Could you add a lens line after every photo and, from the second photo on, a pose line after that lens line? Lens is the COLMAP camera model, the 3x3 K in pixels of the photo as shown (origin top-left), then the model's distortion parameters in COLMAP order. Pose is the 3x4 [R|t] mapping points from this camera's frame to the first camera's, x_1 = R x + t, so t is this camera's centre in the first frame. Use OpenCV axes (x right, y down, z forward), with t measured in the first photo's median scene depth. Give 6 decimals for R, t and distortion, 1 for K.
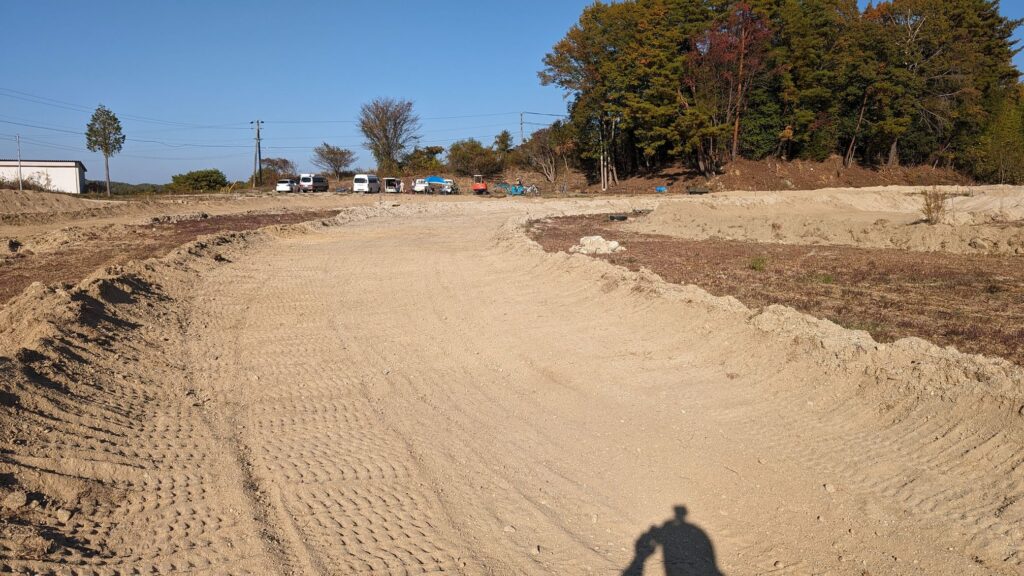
lens RADIAL K [[754.4, 0, 512.0], [0, 754.4, 288.0], [0, 0, 1]] dist [0.003821, -0.002117]
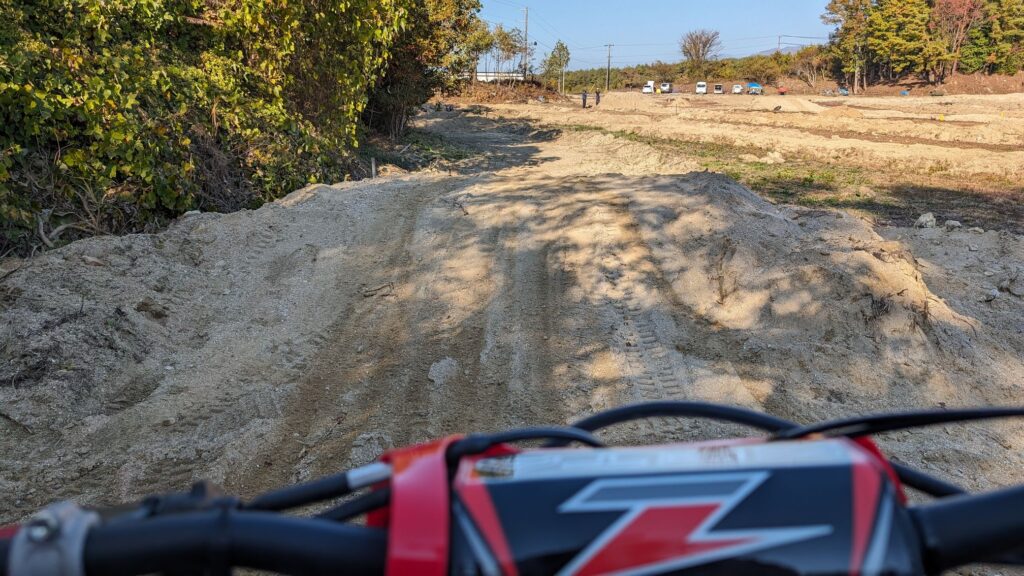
lens RADIAL K [[754.4, 0, 512.0], [0, 754.4, 288.0], [0, 0, 1]] dist [0.003821, -0.002117]
pose [[0.986891, 0.047601, -0.154209, -0.368894], [-0.027162, 0.990873, 0.132032, 0.095150], [0.159086, -0.126113, 0.979177, -0.793205]]
